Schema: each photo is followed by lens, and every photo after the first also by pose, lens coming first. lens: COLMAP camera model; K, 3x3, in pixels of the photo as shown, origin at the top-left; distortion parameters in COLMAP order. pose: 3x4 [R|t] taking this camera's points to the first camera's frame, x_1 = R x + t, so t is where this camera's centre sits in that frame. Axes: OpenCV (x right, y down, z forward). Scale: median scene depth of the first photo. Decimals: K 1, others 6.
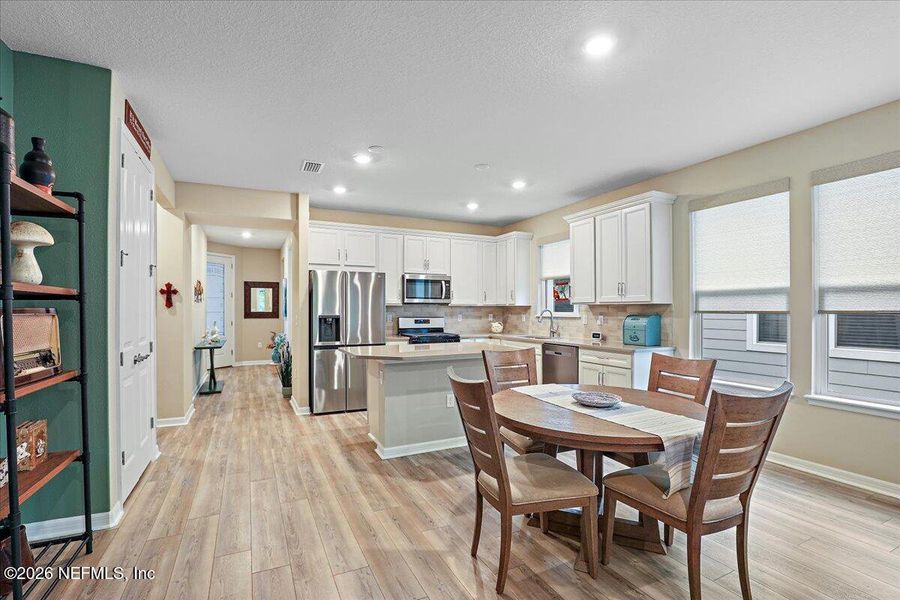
lens RADIAL K [[412.9, 0, 450.5], [0, 412.9, 308.6], [0, 0, 1]] dist [-0.016581, 0.000271]
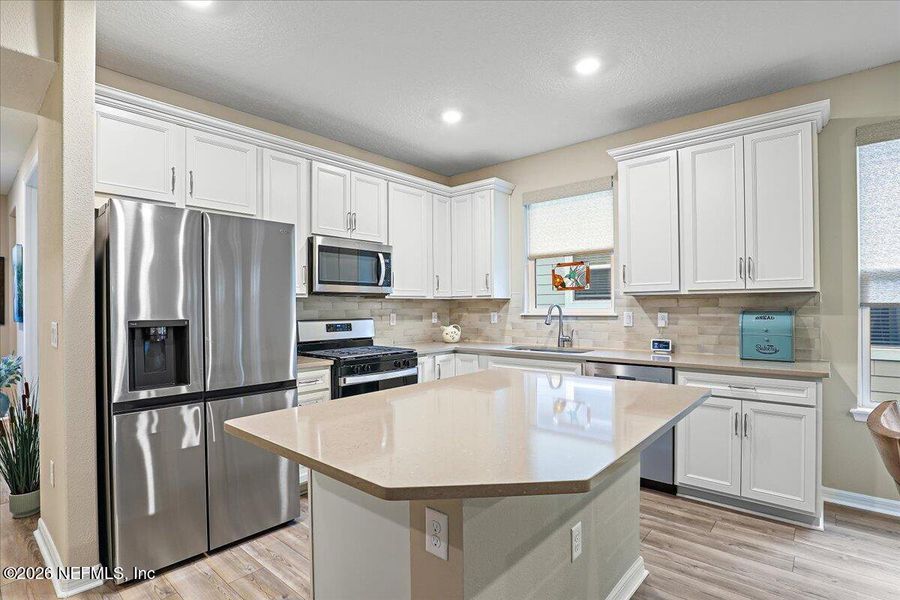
lens RADIAL K [[442.0, 0, 446.1], [0, 442.0, 305.5], [0, 0, 1]] dist [-0.022566, 0.000493]
pose [[0.923492, -0.005568, 0.383578, -0.167703], [0.006300, 0.999980, -0.000653, 0.003839], [-0.383566, 0.003020, 0.923508, 0.427443]]
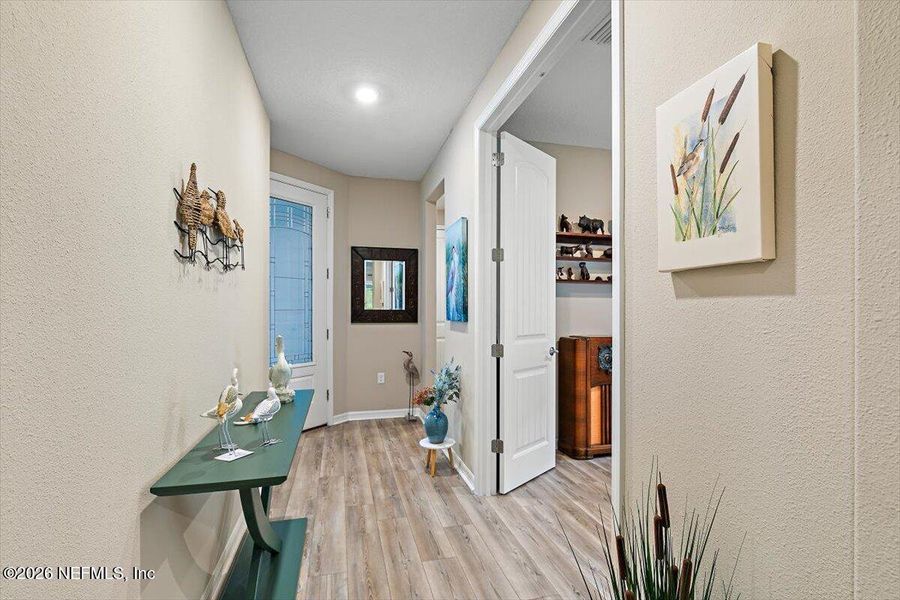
lens RADIAL K [[422.5, 0, 445.8], [0, 422.5, 308.9], [0, 0, 1]] dist [-0.001962, -0.000112]
pose [[0.978821, 0.001001, -0.204715, -0.451739], [-0.000816, 0.999999, 0.000989, 0.010421], [0.204716, -0.000801, 0.978821, 0.831799]]
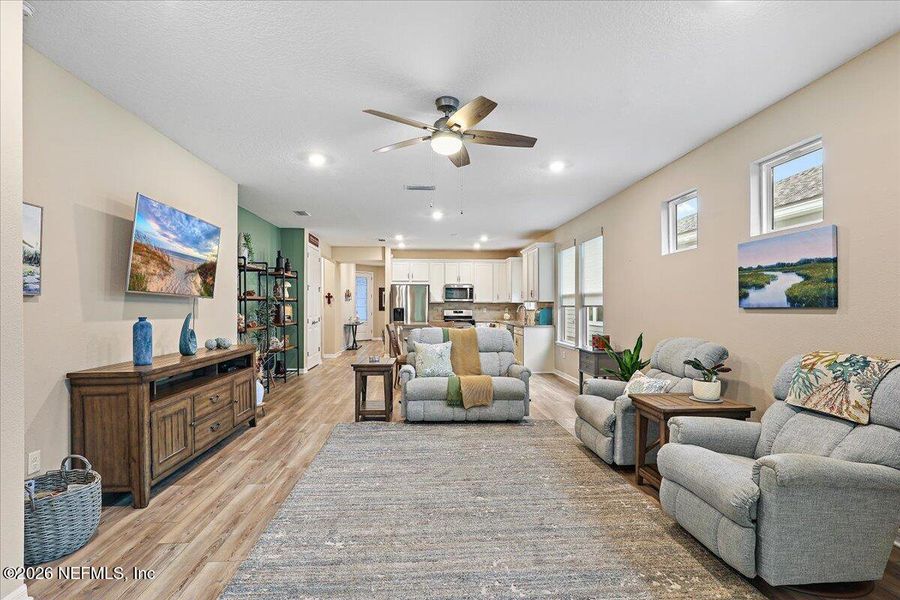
lens RADIAL K [[417.3, 0, 450.0], [0, 417.3, 300.0], [0, 0, 1]] dist [0.000686, 0.000056]
pose [[0.927126, -0.003756, -0.374732, 0.564163], [-0.000548, 0.999935, -0.011380, 0.001073], [0.374750, 0.010756, 0.927063, -0.624984]]
